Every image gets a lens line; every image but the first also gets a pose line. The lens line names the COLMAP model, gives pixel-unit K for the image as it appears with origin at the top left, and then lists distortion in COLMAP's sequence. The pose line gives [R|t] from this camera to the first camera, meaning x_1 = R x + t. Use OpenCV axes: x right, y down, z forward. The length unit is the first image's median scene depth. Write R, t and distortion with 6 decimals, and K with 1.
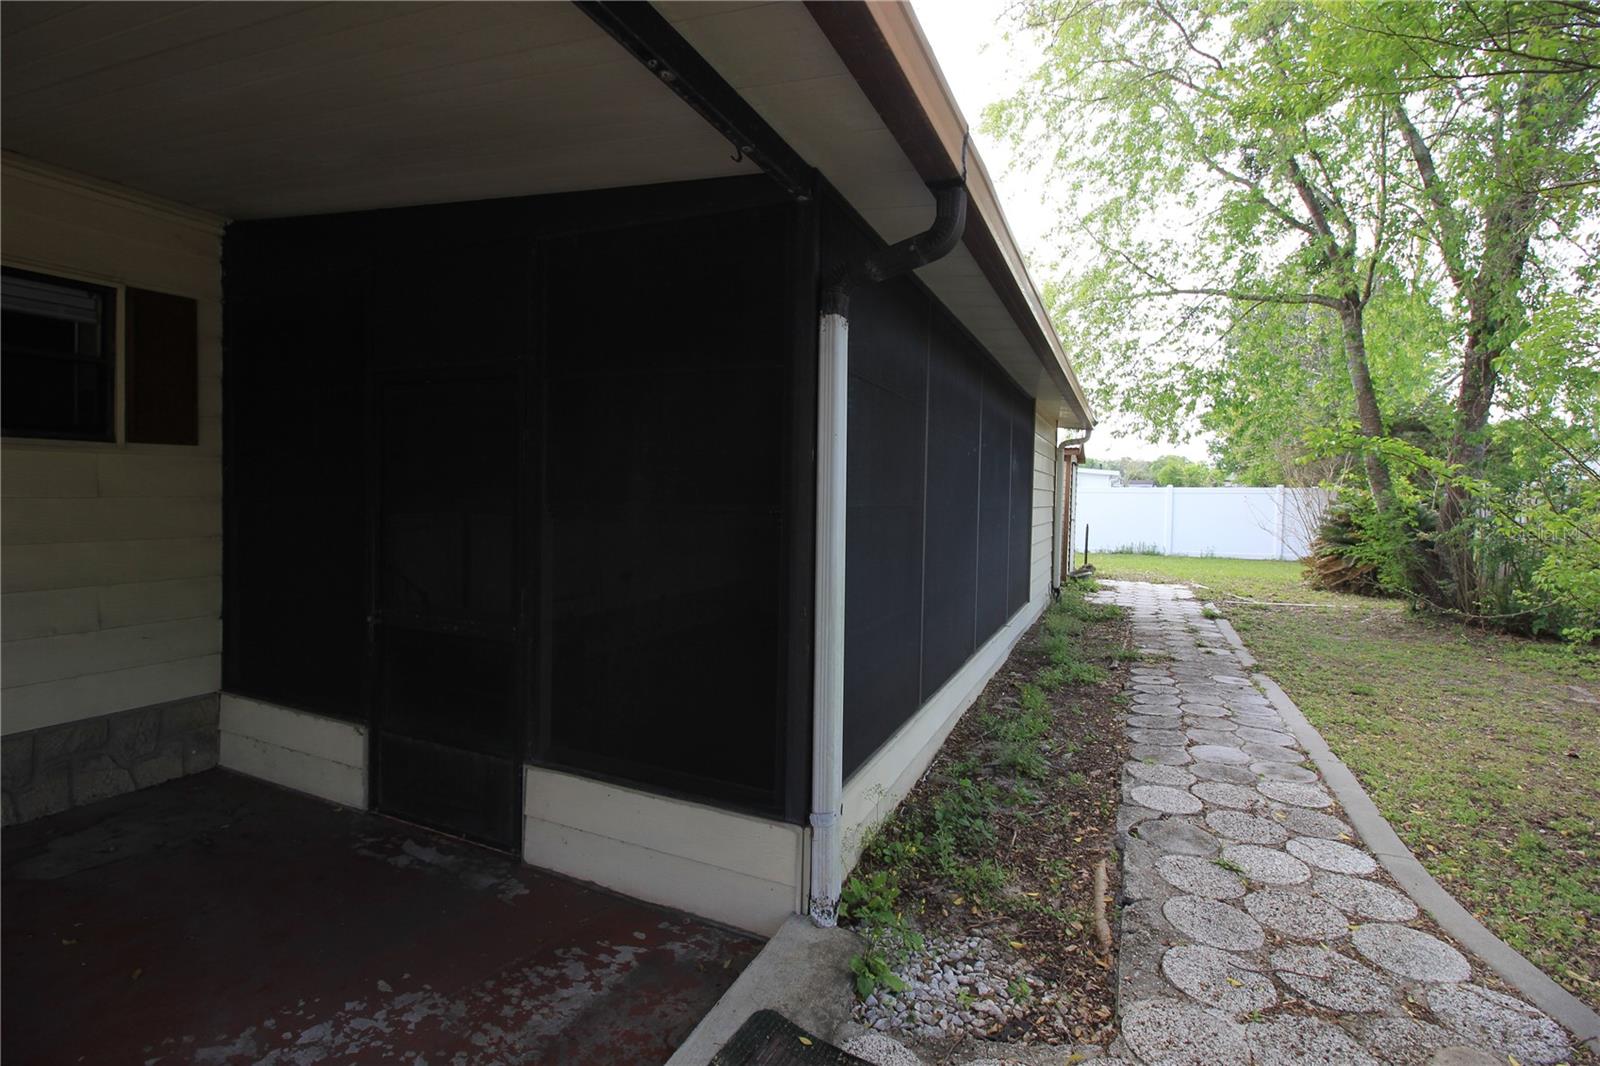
lens RADIAL K [[737.1, 0, 797.4], [0, 737.1, 530.7], [0, 0, 1]] dist [-0.015285, -0.003180]
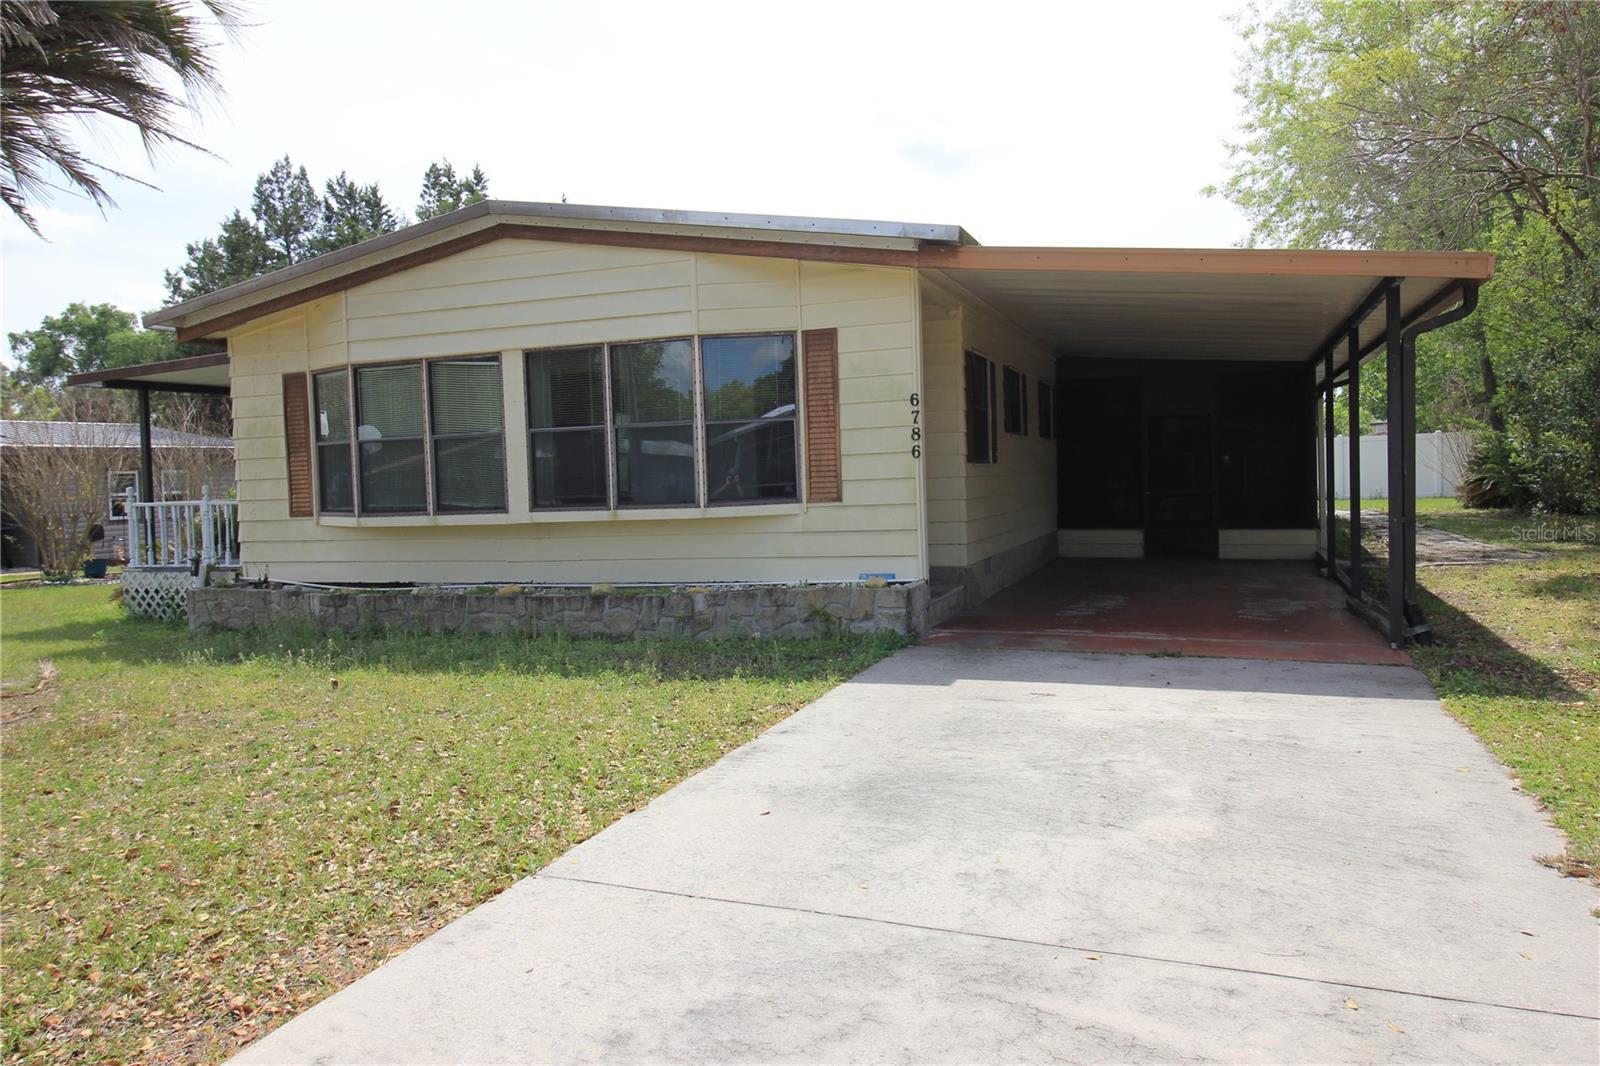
lens RADIAL K [[1179.7, 0, 800.1], [0, 1179.7, 537.8], [0, 0, 1]] dist [0.005067, -0.002322]
pose [[0.995717, -0.048110, 0.078950, -0.879782], [0.047394, 0.998817, 0.010921, 0.068115], [-0.079382, -0.007132, 0.996819, -1.374430]]
